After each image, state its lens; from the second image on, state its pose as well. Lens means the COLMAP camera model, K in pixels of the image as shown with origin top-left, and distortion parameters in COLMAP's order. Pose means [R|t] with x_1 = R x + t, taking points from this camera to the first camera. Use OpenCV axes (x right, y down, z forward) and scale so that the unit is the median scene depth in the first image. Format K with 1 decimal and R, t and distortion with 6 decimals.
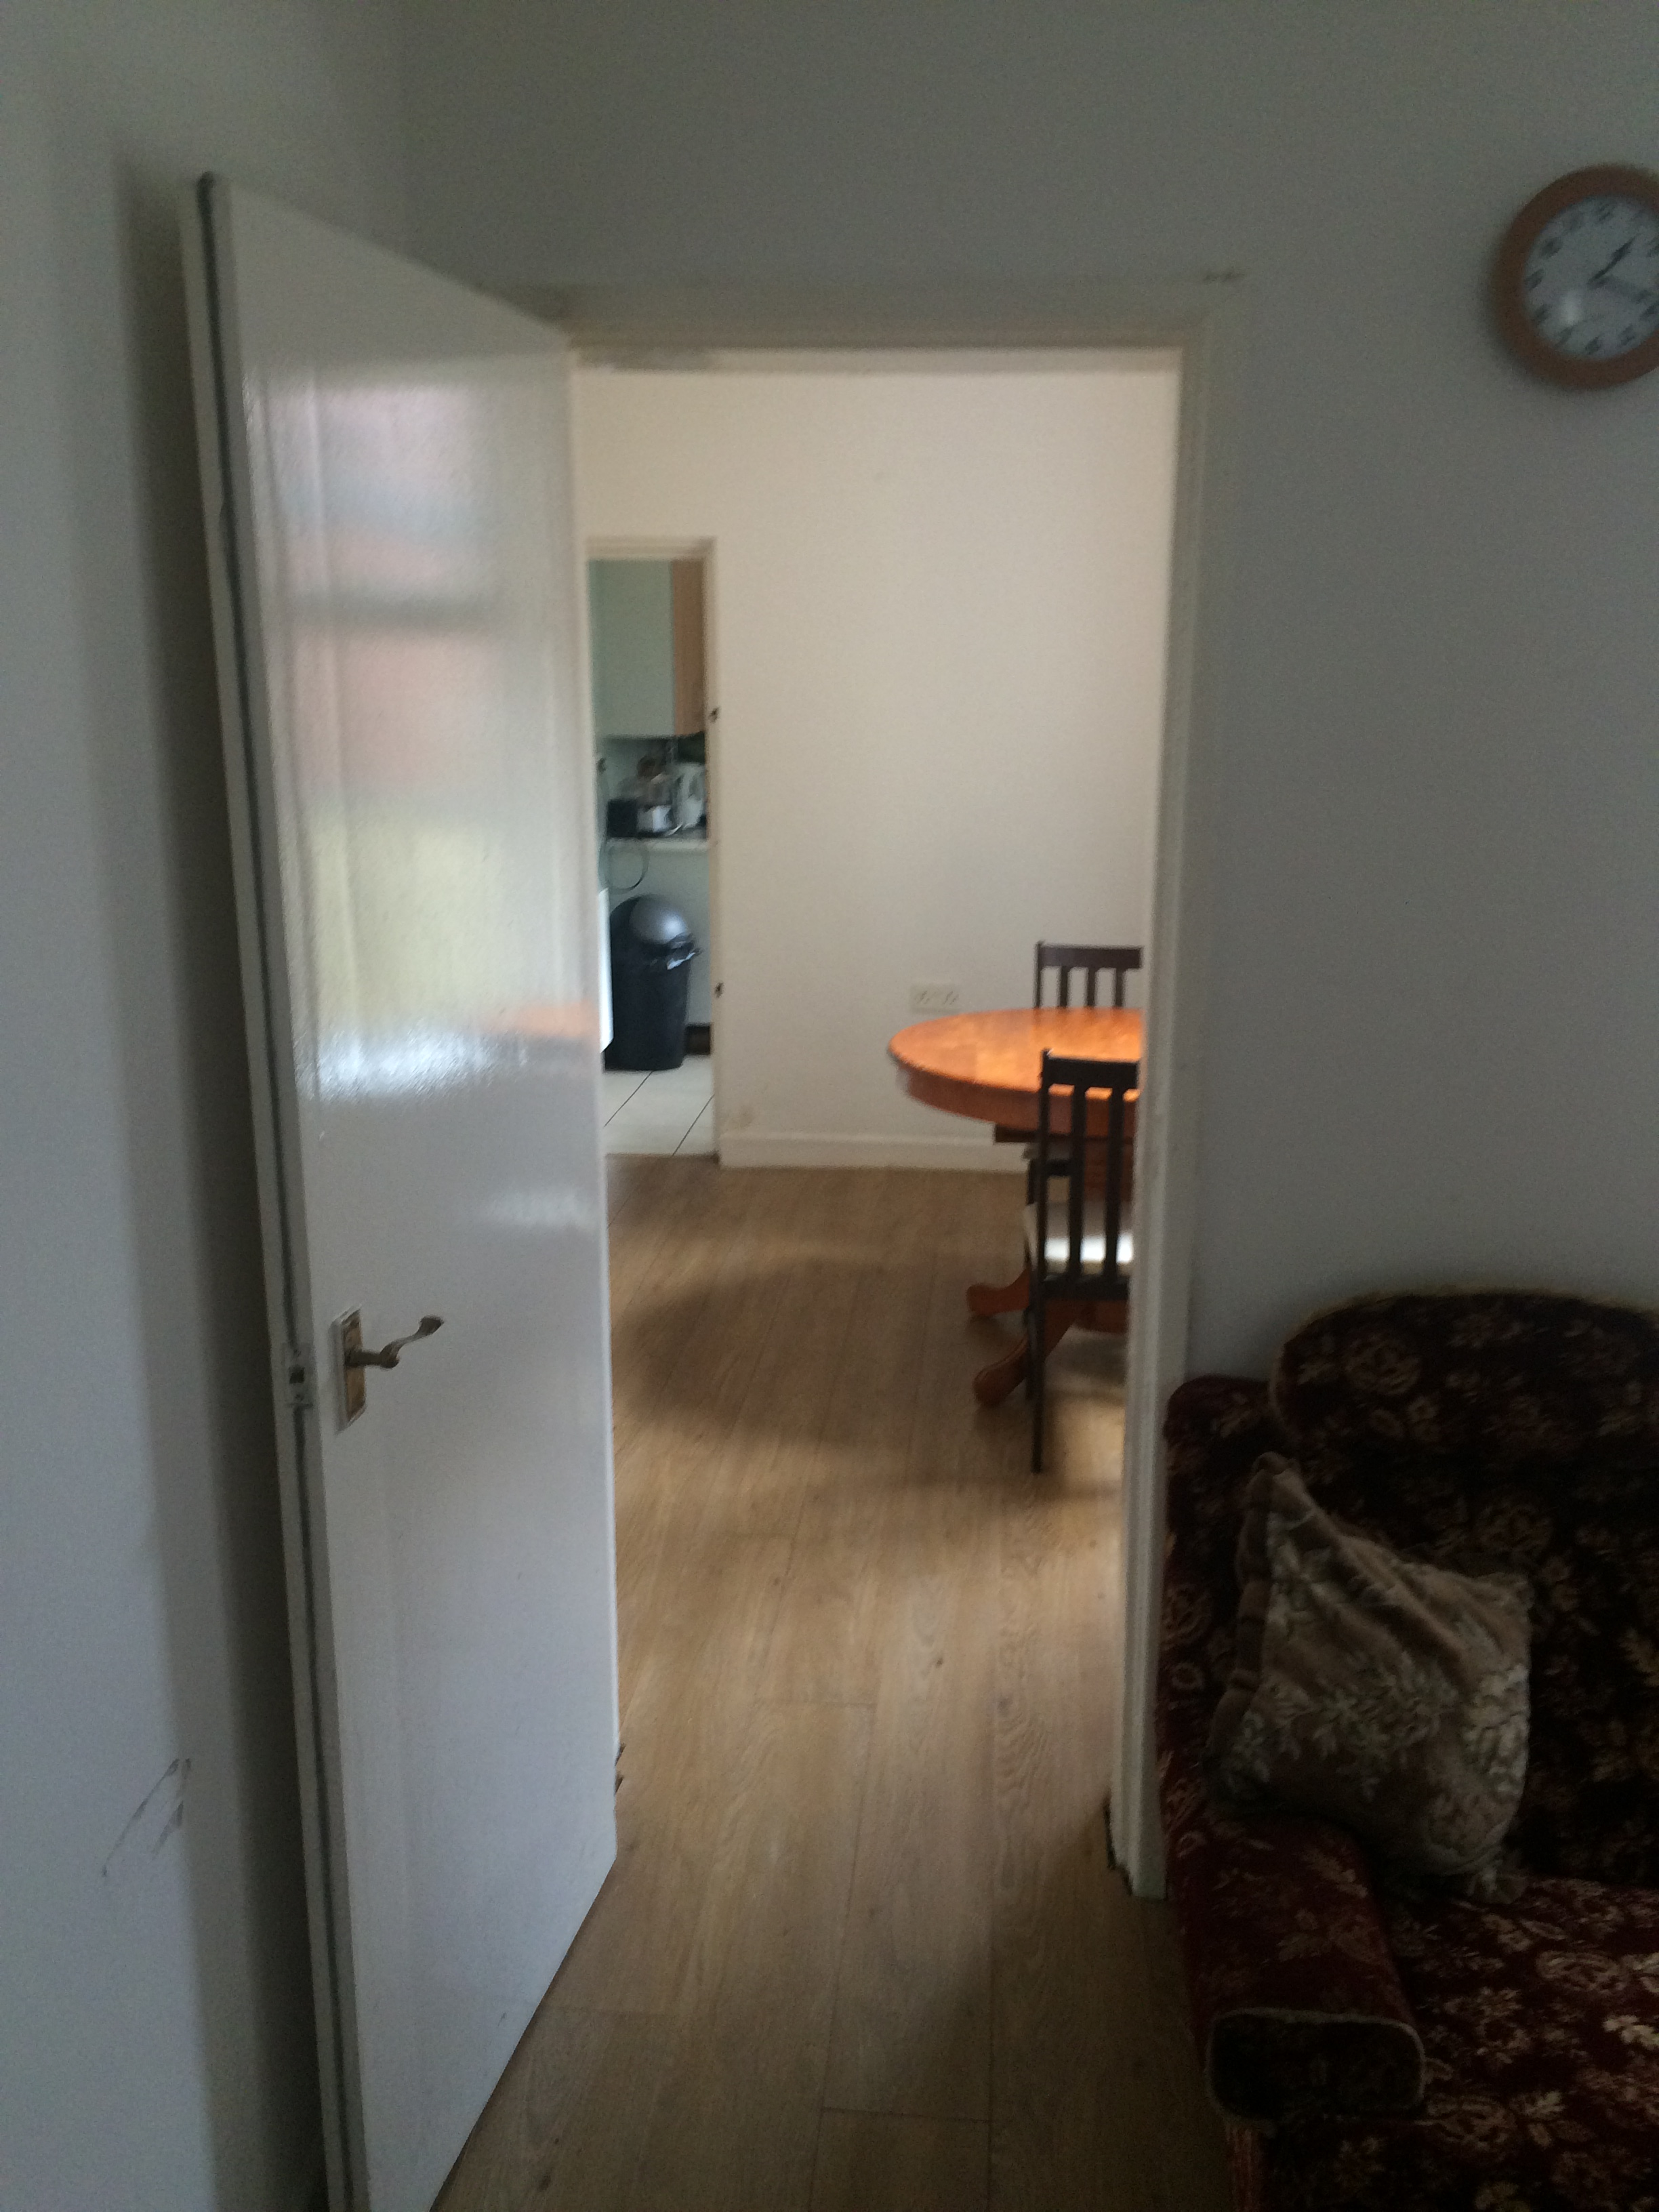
lens RADIAL K [[1876.6, 0, 829.5], [0, 1876.6, 1106.0], [0, 0, 1]] dist [0.011851, -0.101608]
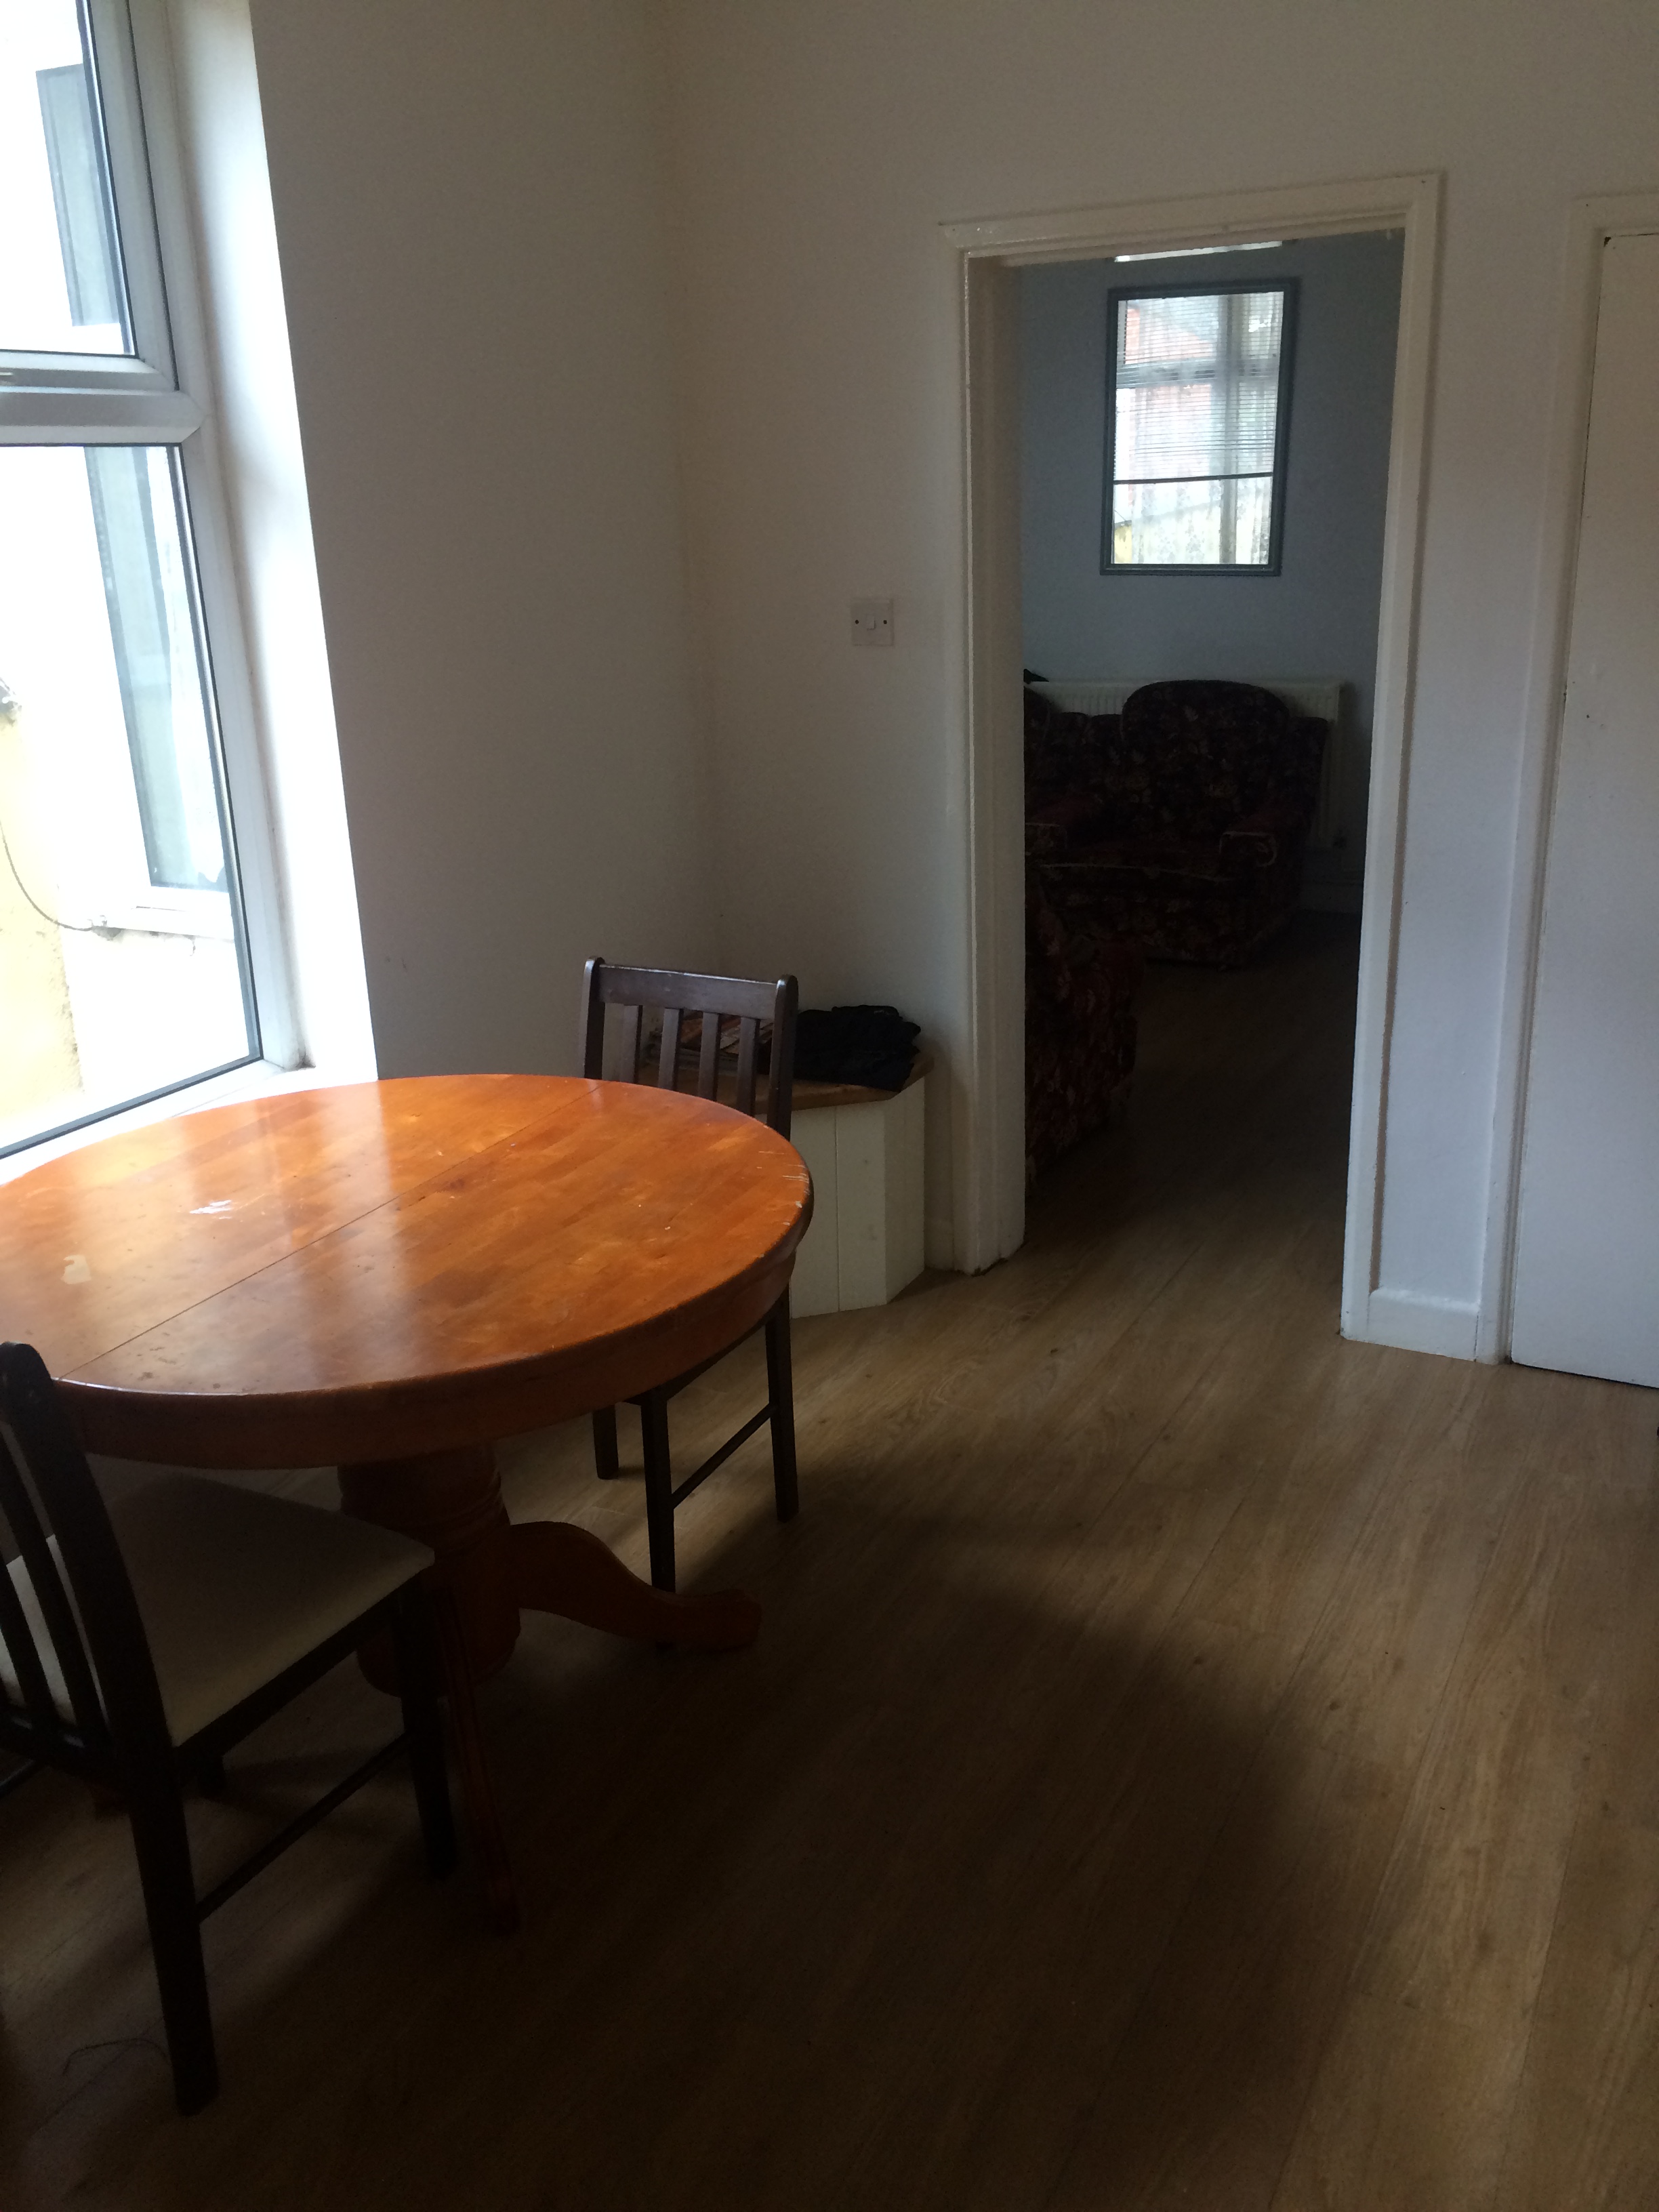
lens RADIAL K [[1876.6, 0, 829.5], [0, 1876.6, 1106.0], [0, 0, 1]] dist [0.011851, -0.101608]
pose [[-0.928770, -0.081983, 0.361475, -0.118465], [0.117842, 0.859320, 0.497677, -0.231326], [-0.351424, 0.504824, -0.788450, 1.016211]]
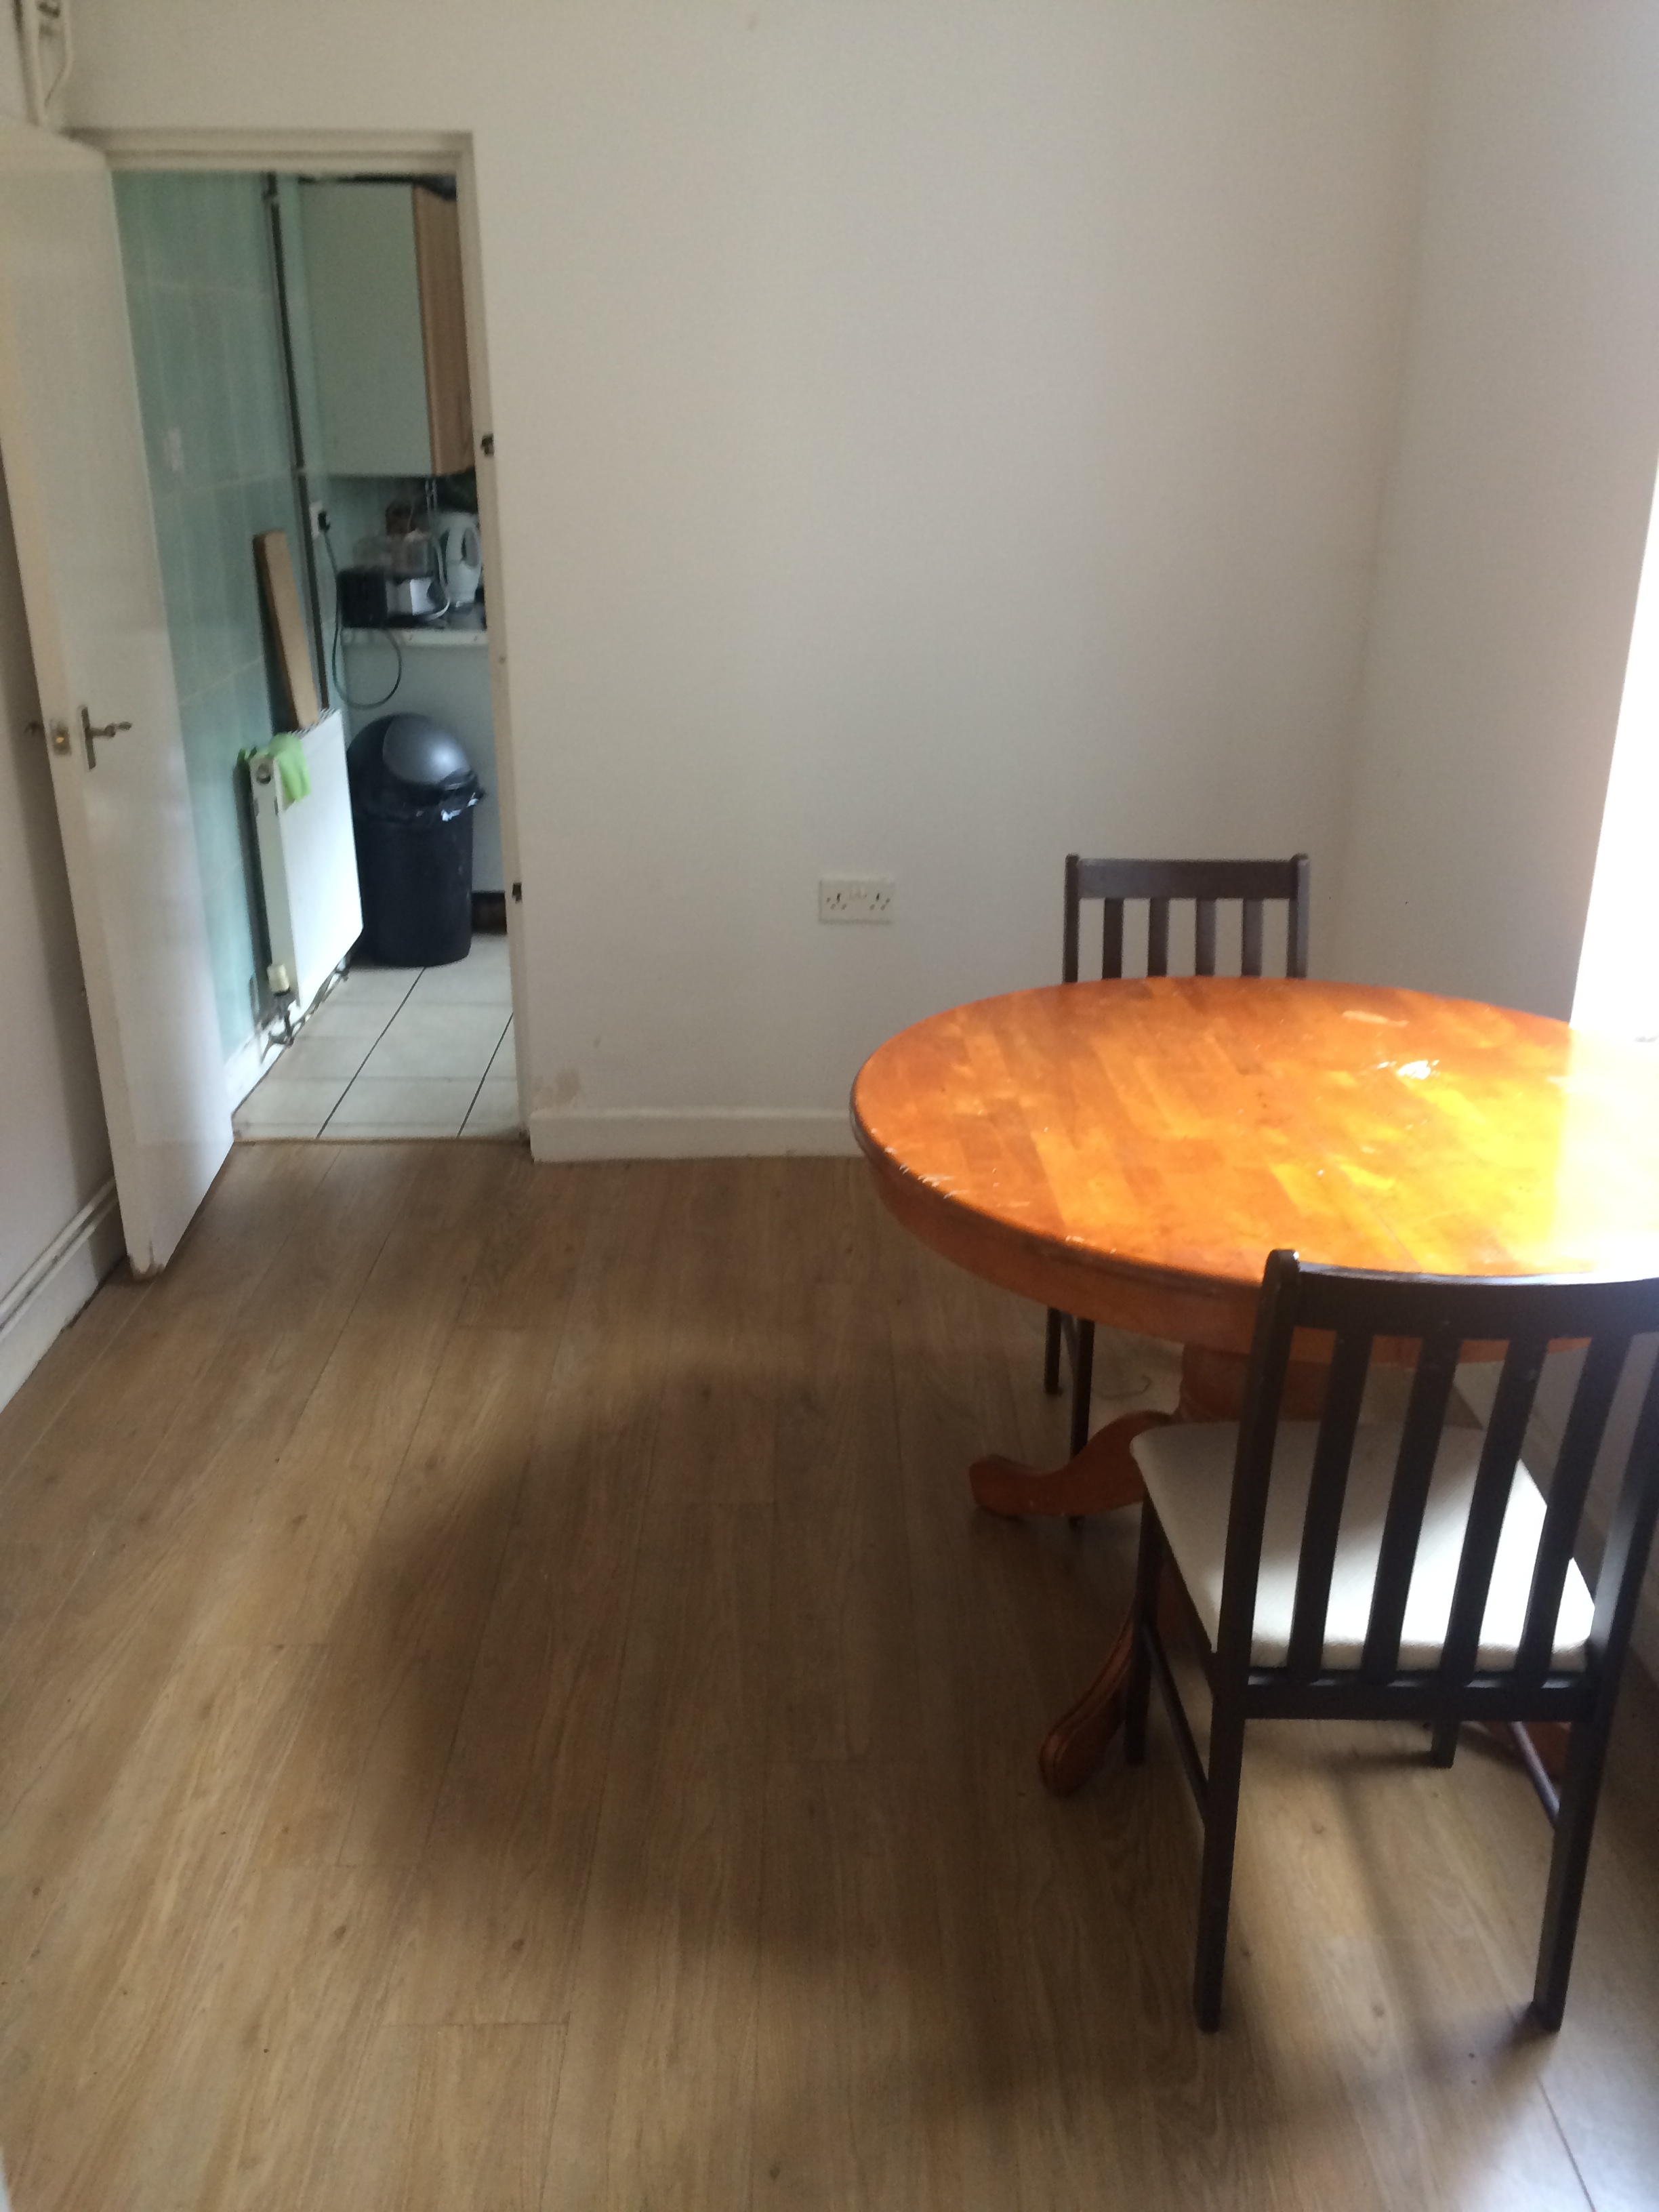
lens RADIAL K [[1856.8, 0, 829.5], [0, 1856.8, 1106.0], [0, 0, 1]] dist [0.055547, -0.098103]
pose [[0.994311, -0.037005, 0.099880, -0.019582], [0.022971, 0.990143, 0.138163, -0.077832], [-0.104008, -0.135083, 0.985360, 0.367640]]
